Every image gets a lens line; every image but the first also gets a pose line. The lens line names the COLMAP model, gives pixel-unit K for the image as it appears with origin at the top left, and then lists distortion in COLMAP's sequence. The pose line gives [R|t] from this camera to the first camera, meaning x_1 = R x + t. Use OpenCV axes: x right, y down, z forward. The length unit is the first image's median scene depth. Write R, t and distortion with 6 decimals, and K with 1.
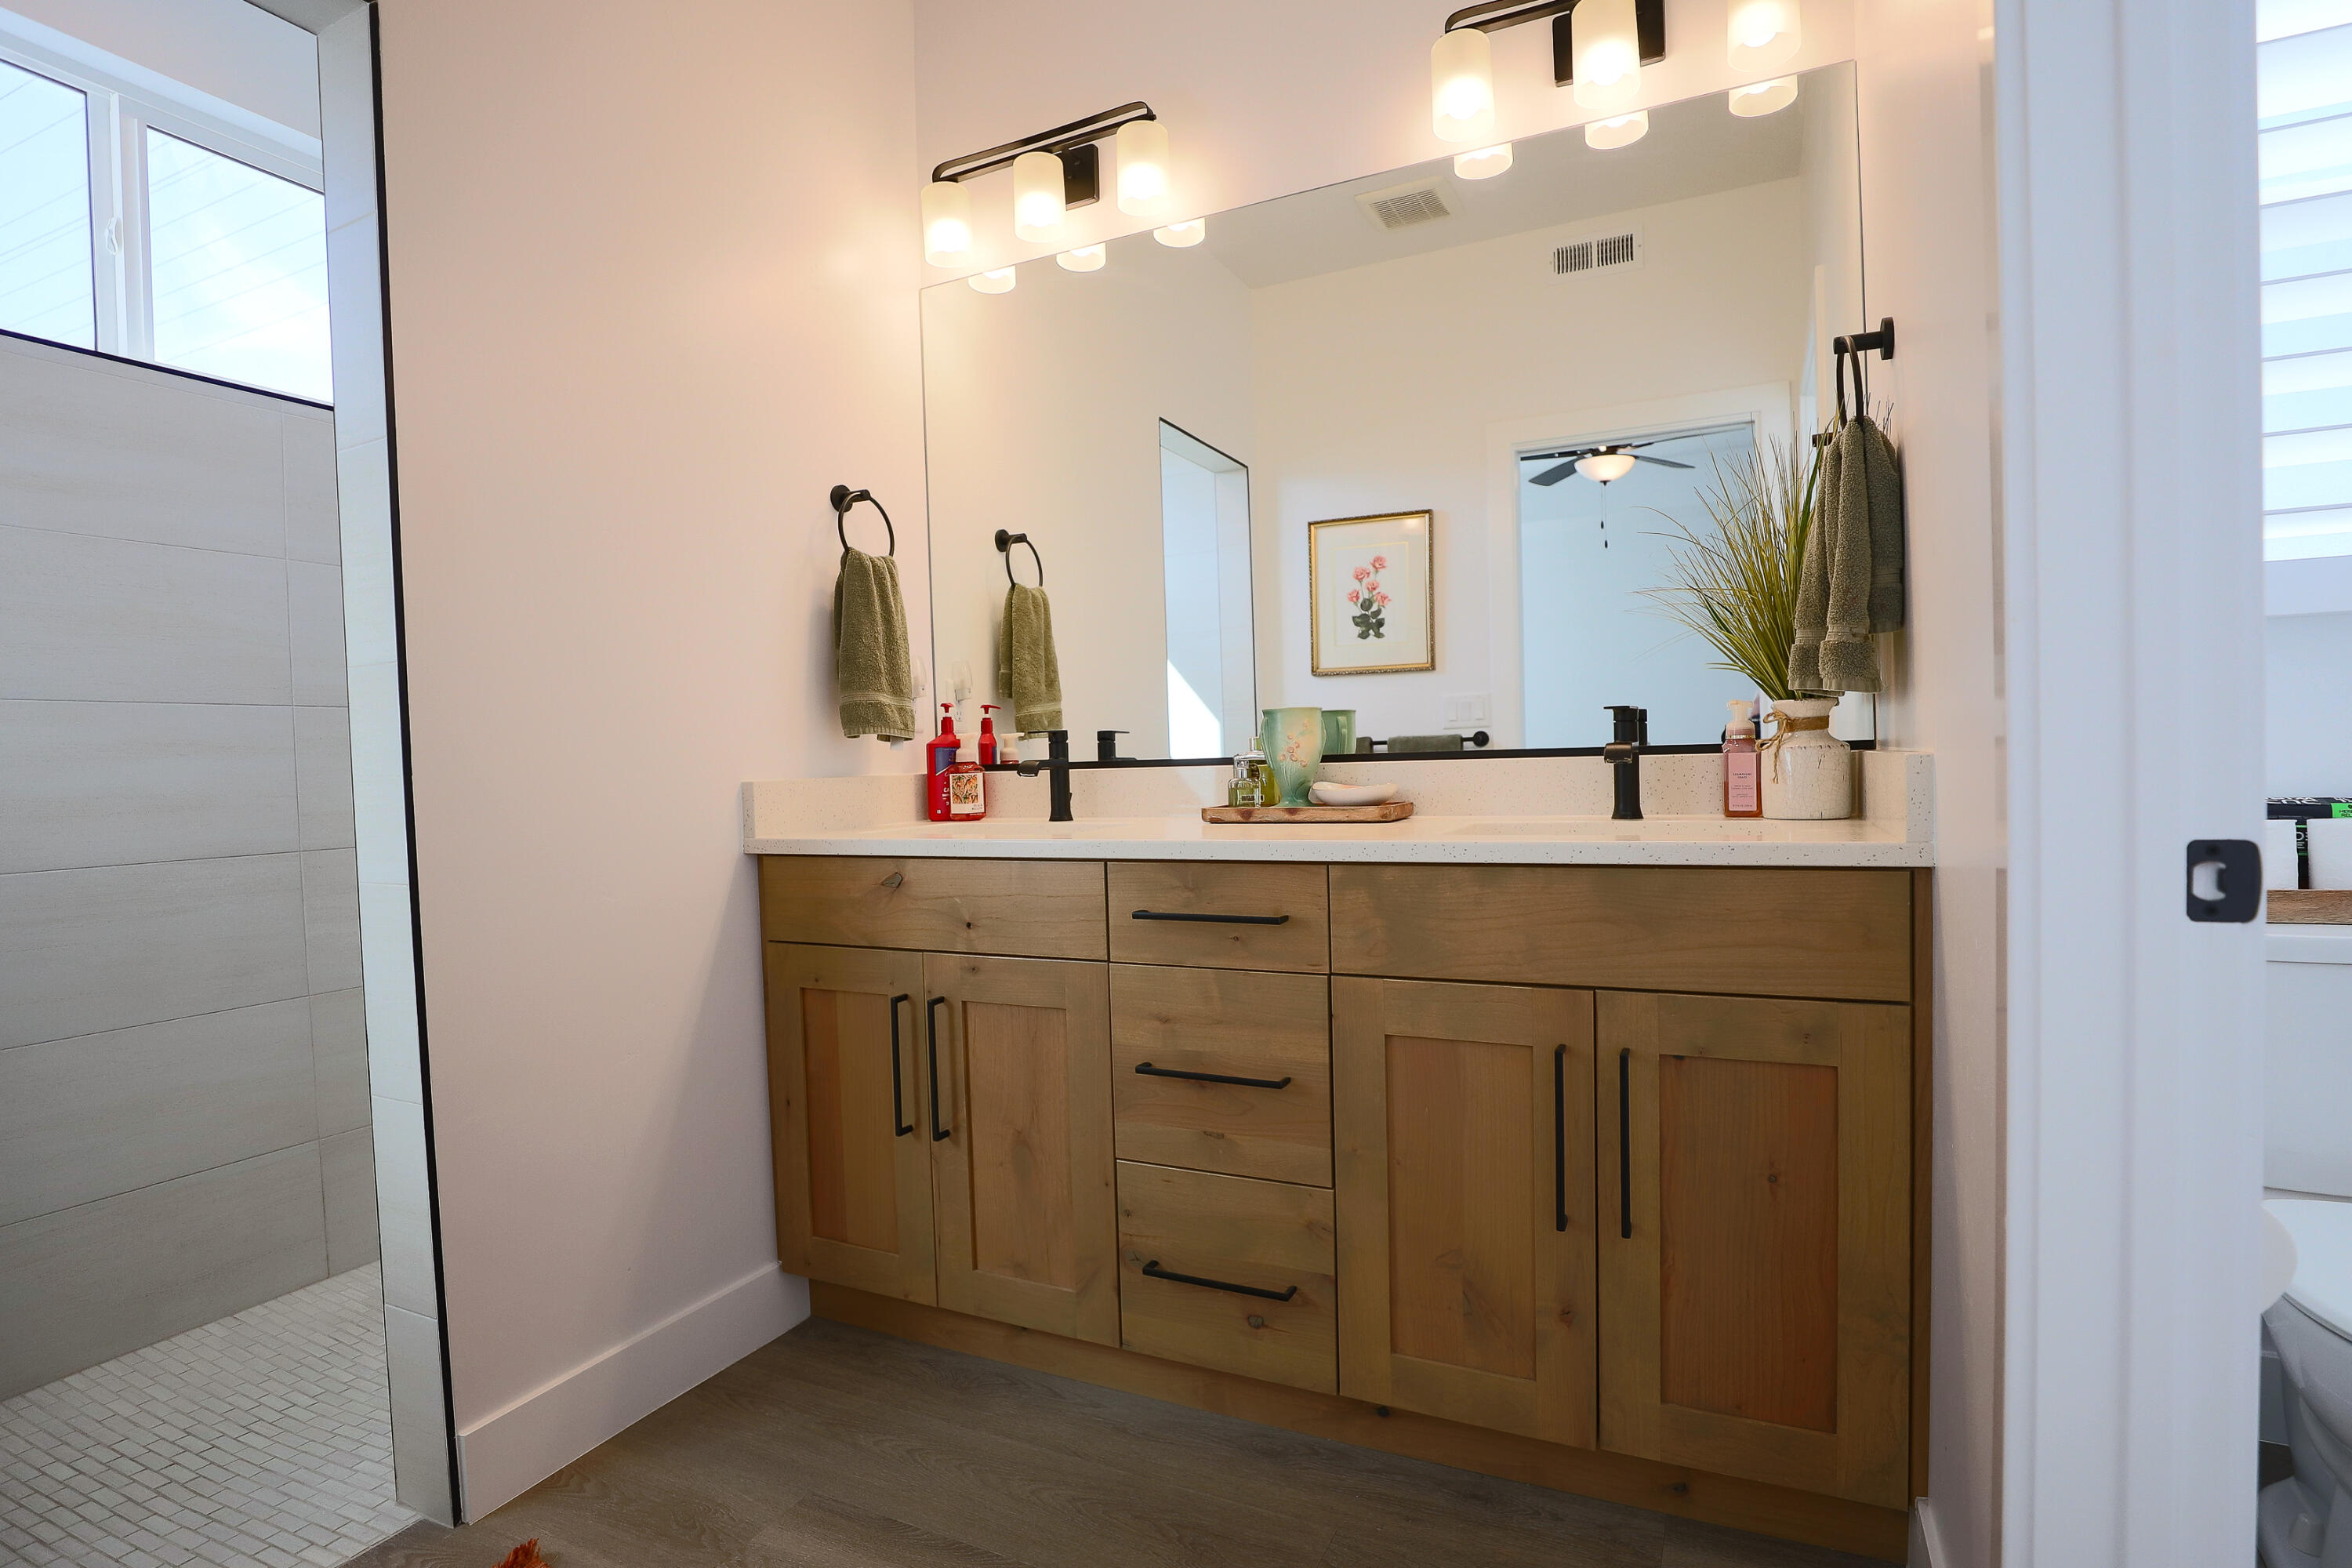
lens RADIAL K [[1138.3, 0, 1175.4], [0, 1138.3, 777.5], [0, 0, 1]] dist [-0.039869, -0.000366]
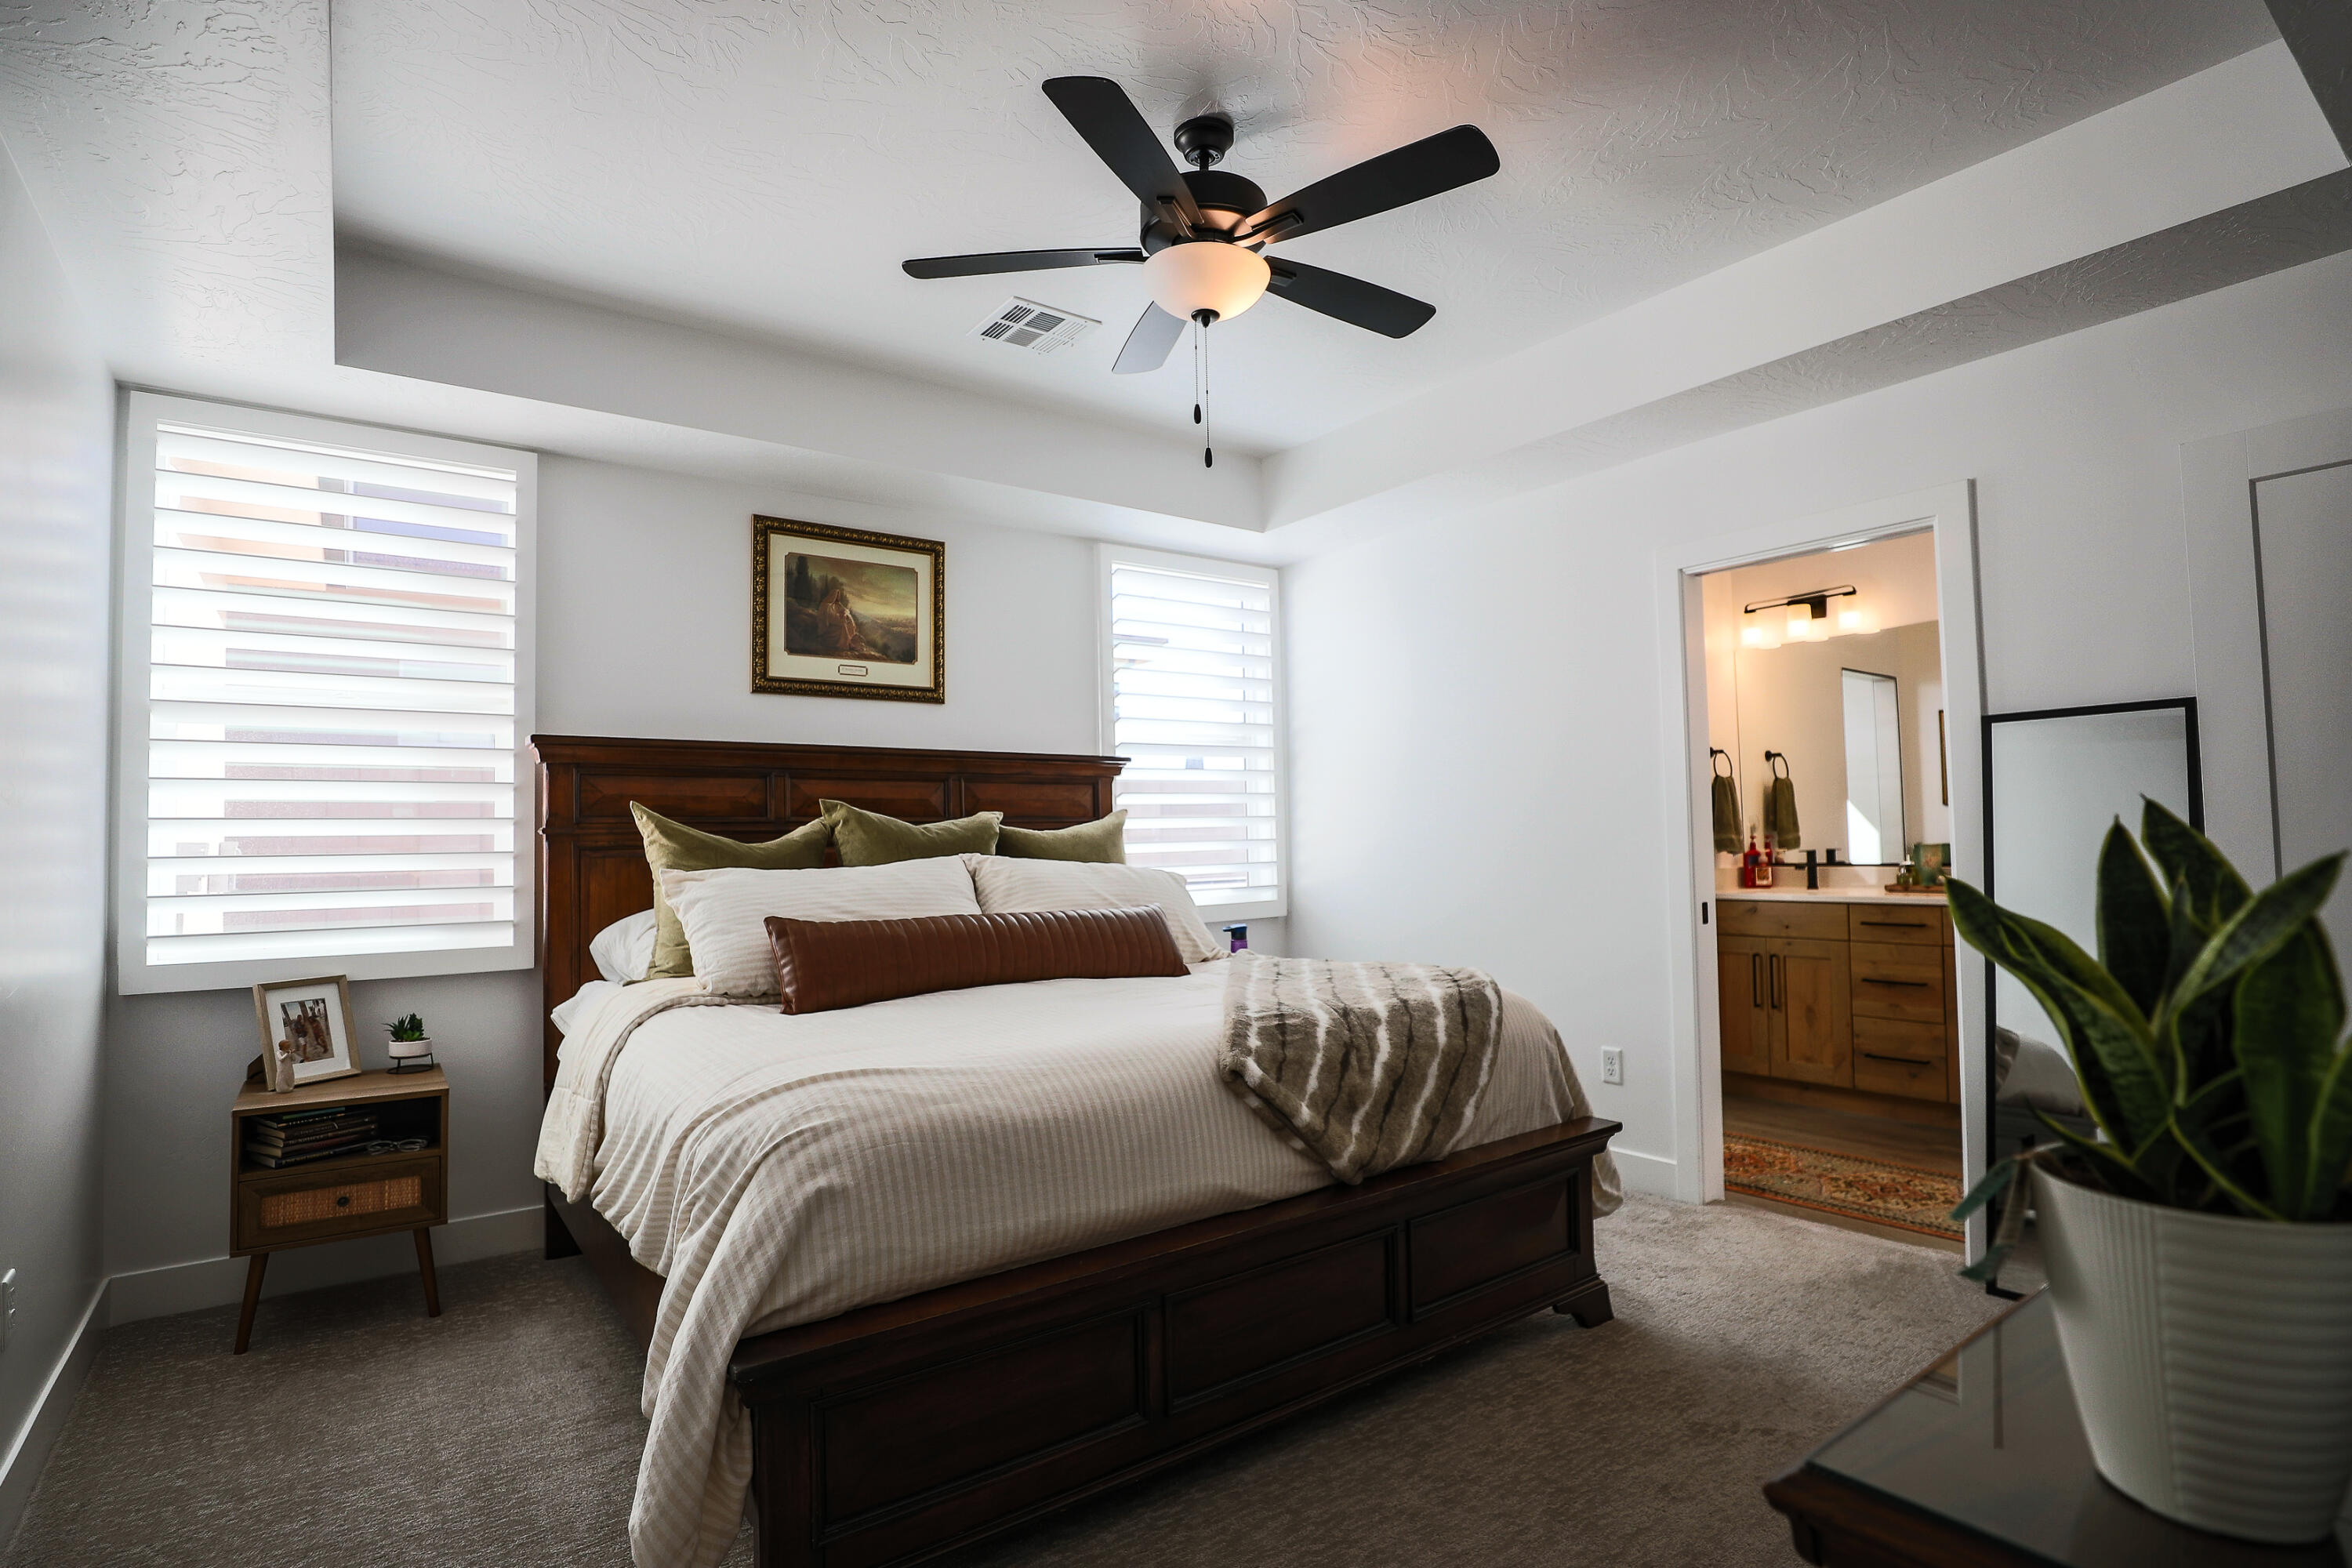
lens RADIAL K [[1138.3, 0, 1181.8], [0, 1138.3, 796.7], [0, 0, 1]] dist [-0.039869, -0.000366]
pose [[0.879893, -0.008092, -0.475103, -0.148613], [-0.012976, 0.999073, -0.041047, -0.040829], [0.474995, 0.042282, 0.878972, -1.695194]]
